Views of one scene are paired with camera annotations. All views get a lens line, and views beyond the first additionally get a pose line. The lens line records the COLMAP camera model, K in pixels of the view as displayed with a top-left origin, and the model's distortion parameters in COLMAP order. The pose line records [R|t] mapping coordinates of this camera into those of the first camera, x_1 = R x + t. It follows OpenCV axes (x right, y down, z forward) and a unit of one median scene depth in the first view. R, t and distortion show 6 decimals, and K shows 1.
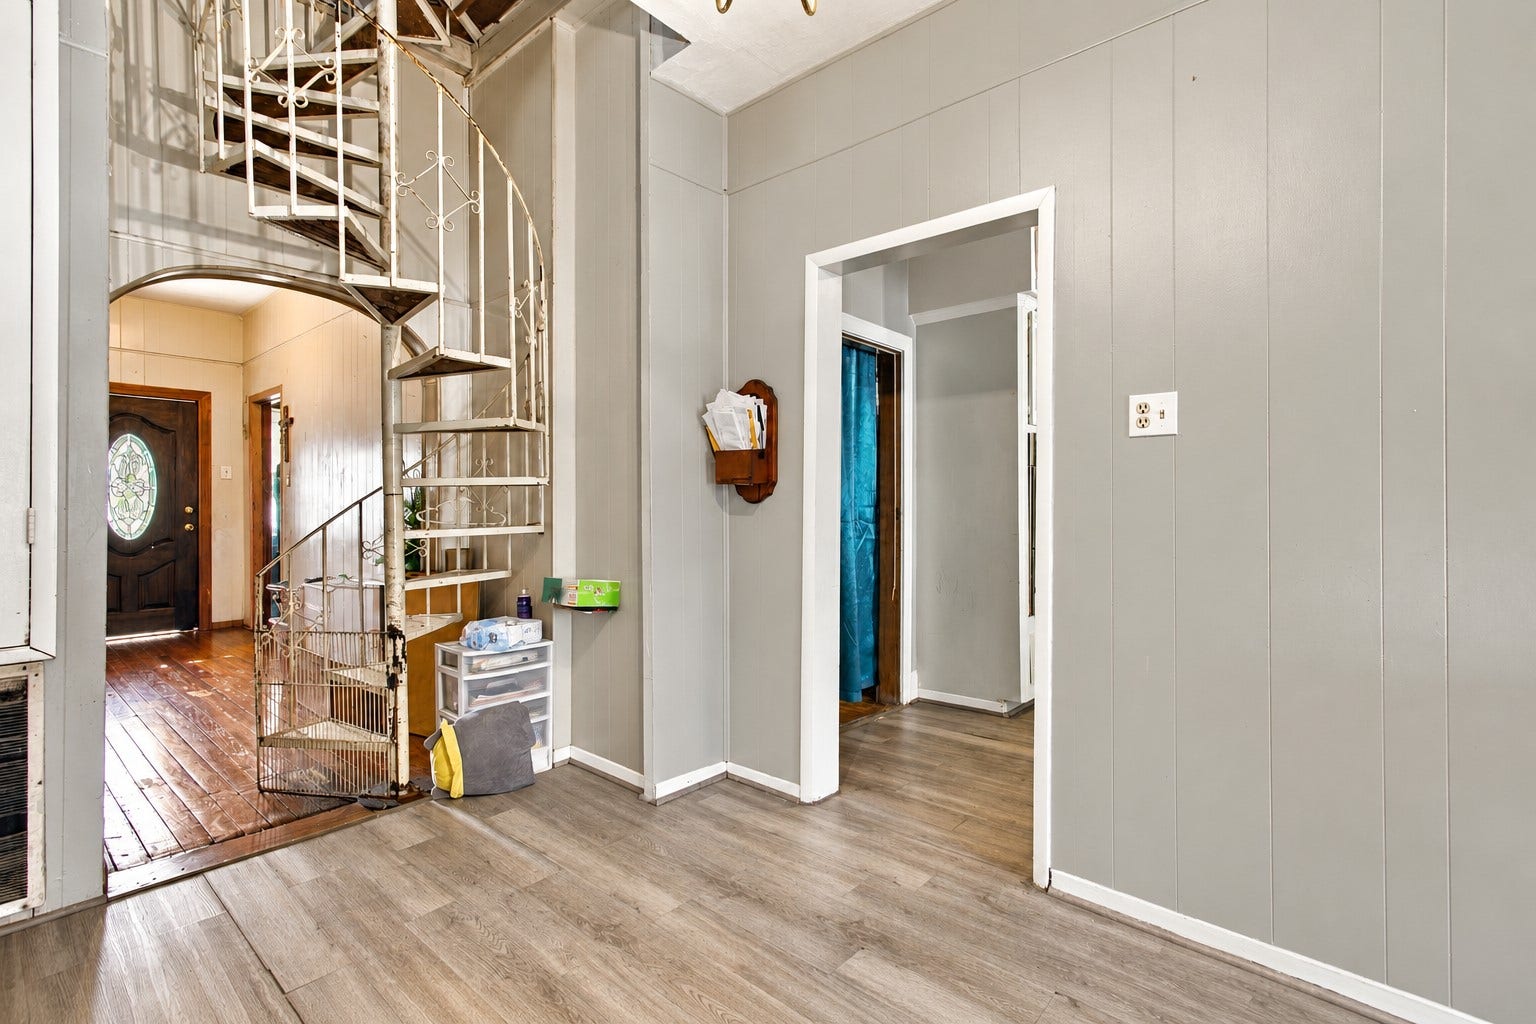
lens RADIAL K [[725.9, 0, 768.0], [0, 725.9, 512.0], [0, 0, 1]] dist [-0.037322, -0.000224]
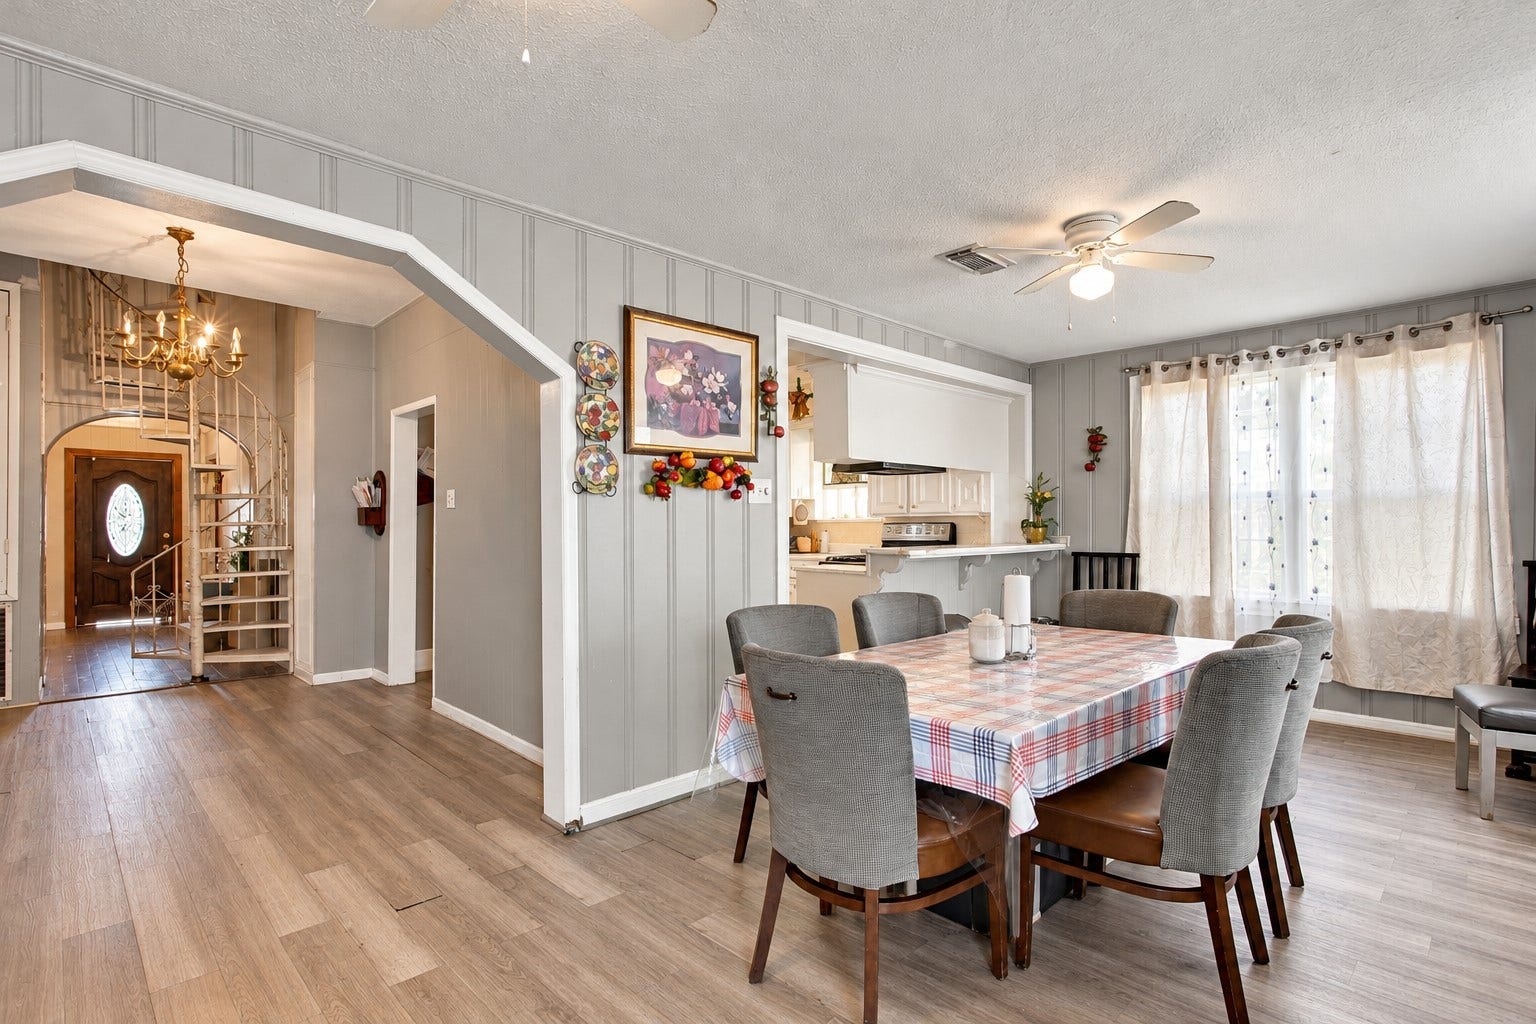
lens RADIAL K [[725.9, 0, 768.0], [0, 725.9, 512.0], [0, 0, 1]] dist [-0.037322, -0.000224]
pose [[0.998766, -0.004615, -0.049448, 1.142473], [0.003926, 0.999894, -0.014028, -0.044410], [0.049508, 0.013817, 0.998678, -0.868457]]
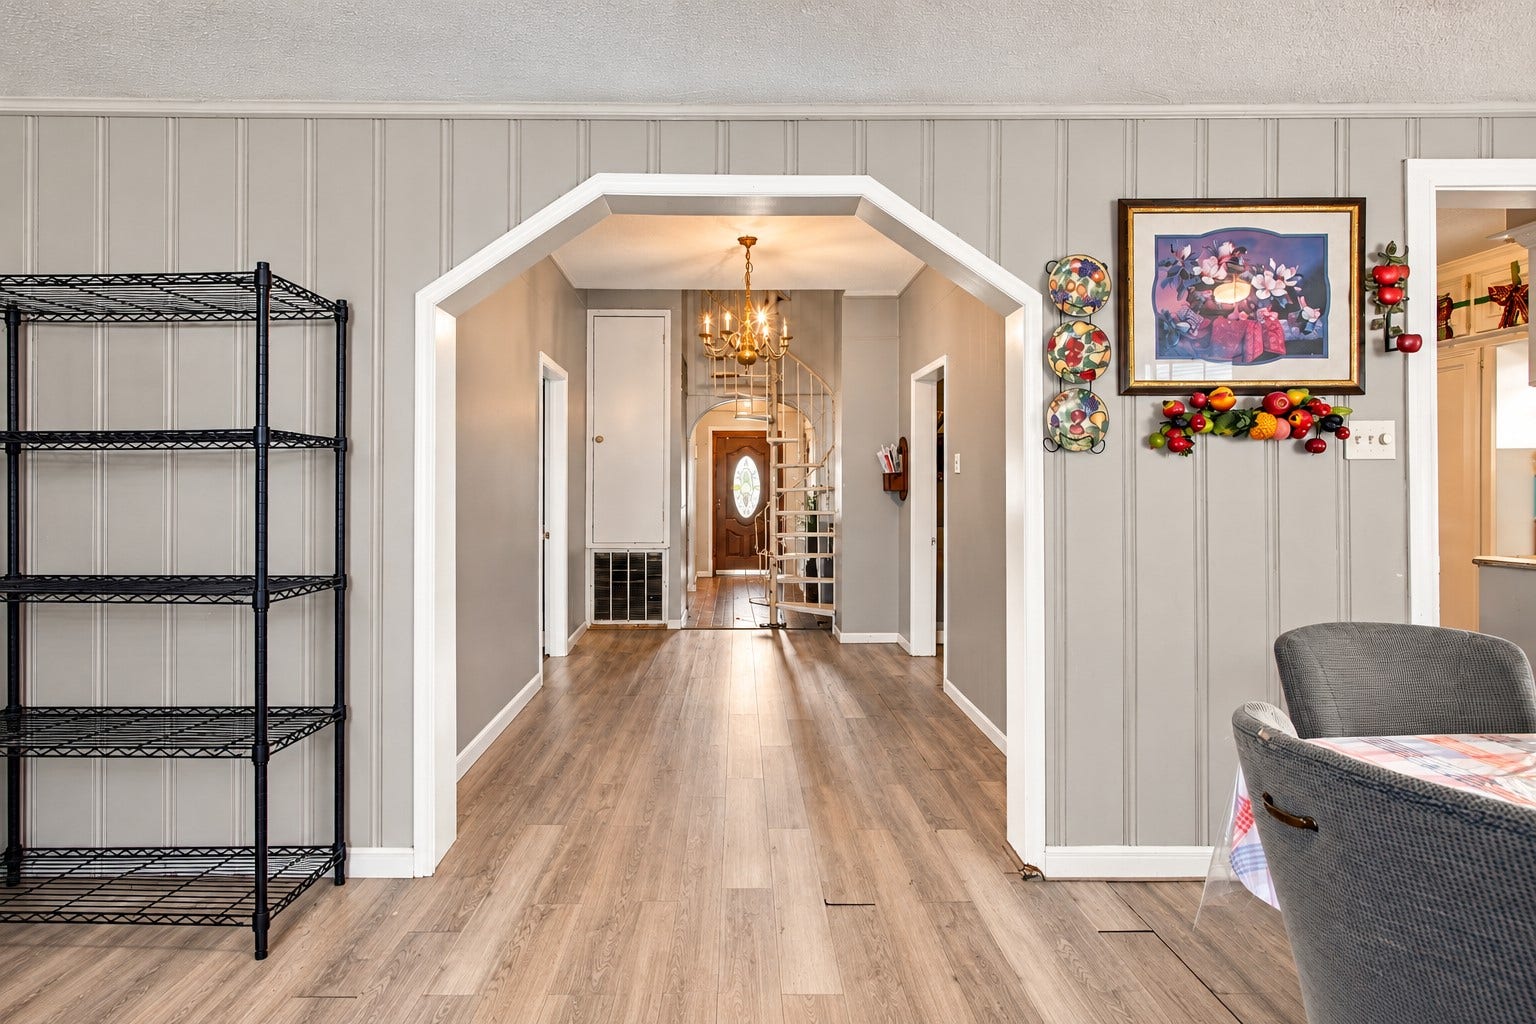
lens RADIAL K [[758.8, 0, 763.2], [0, 758.8, 487.0], [0, 0, 1]] dist [-0.002300, -0.001019]
pose [[0.682855, -0.006002, -0.730529, 1.233007], [0.002645, 0.999980, -0.005744, -0.041574], [0.730549, 0.001990, 0.682858, -0.658406]]
